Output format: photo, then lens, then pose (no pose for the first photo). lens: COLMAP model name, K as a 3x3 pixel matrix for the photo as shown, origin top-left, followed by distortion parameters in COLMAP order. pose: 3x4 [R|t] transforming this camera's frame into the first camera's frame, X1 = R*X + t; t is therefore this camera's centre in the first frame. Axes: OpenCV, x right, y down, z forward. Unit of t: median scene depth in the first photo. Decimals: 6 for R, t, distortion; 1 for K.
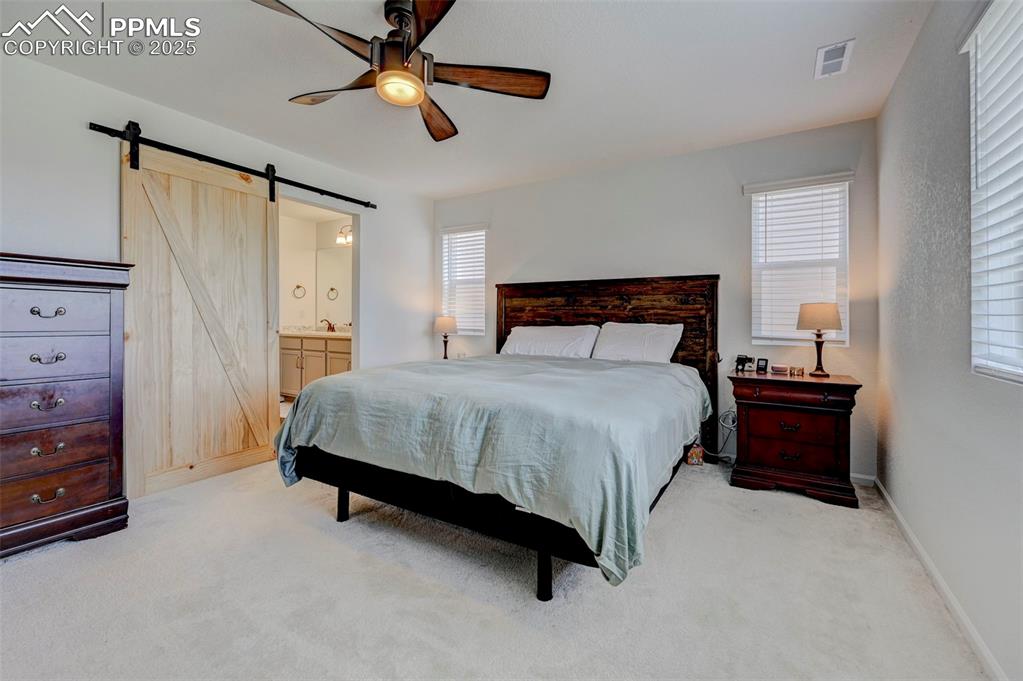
lens RADIAL K [[412.4, 0, 528.5], [0, 412.4, 322.5], [0, 0, 1]] dist [0.003692, -0.000441]
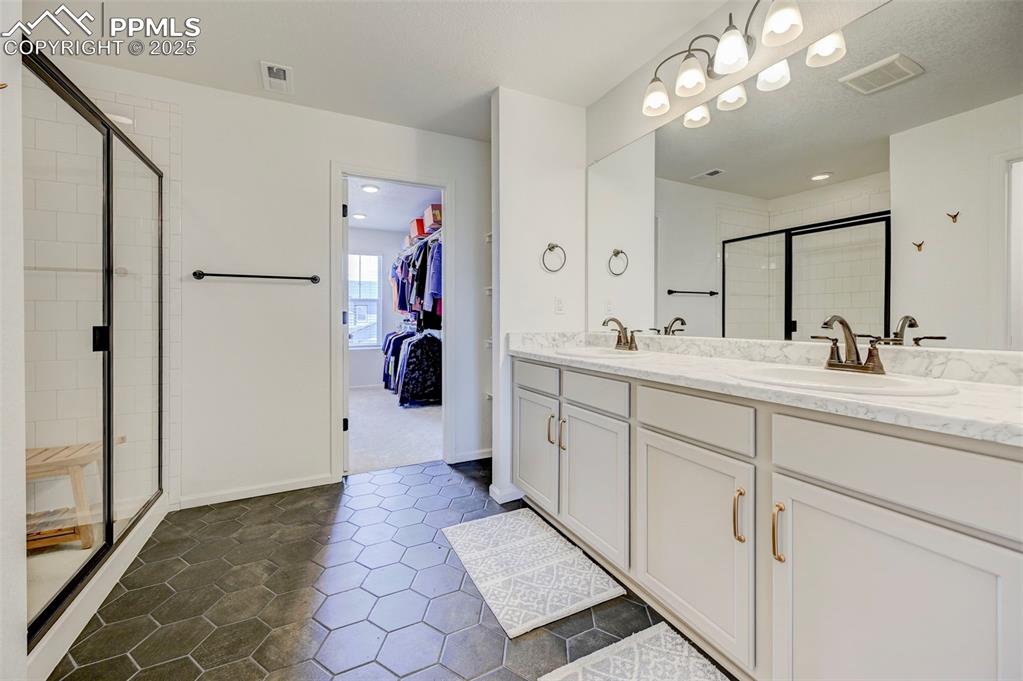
lens RADIAL K [[412.4, 0, 530.7], [0, 412.4, 316.4], [0, 0, 1]] dist [0.003692, -0.000441]
pose [[0.845943, -0.008936, -0.533198, -0.602846], [0.000824, 0.999880, -0.015450, -0.005402], [0.533272, 0.012630, 0.845849, 1.083746]]
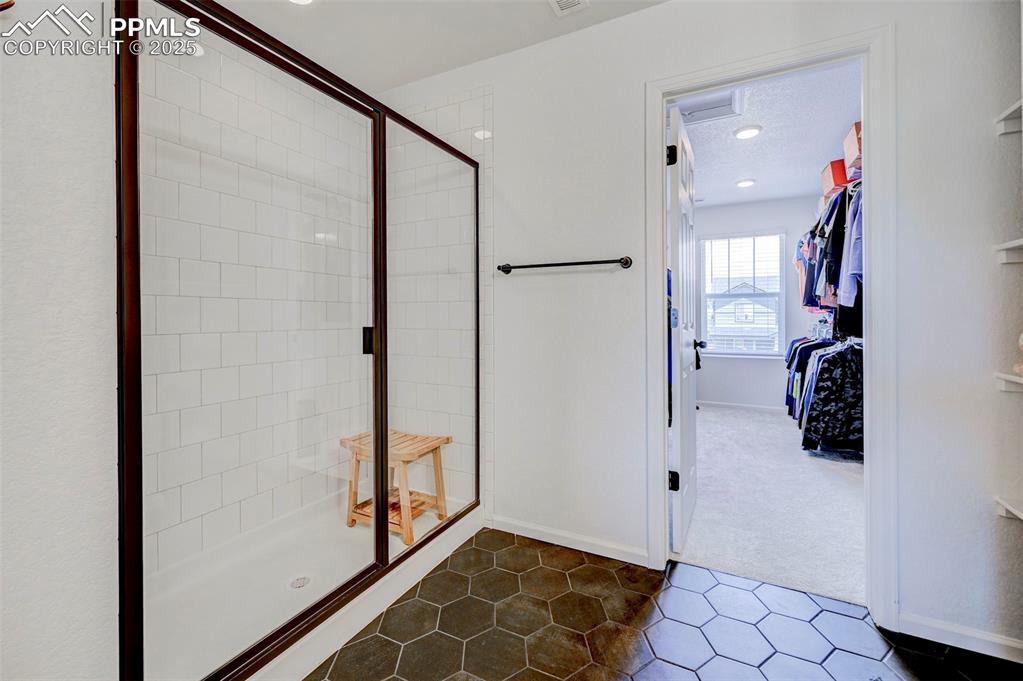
lens RADIAL K [[432.2, 0, 512.5], [0, 432.2, 315.7], [0, 0, 1]] dist [0.000635, 0.000949]
pose [[0.057554, -0.010736, -0.998285, -0.826347], [-0.010061, 0.999885, -0.011333, -0.010376], [0.998292, 0.010696, 0.057440, 1.369752]]
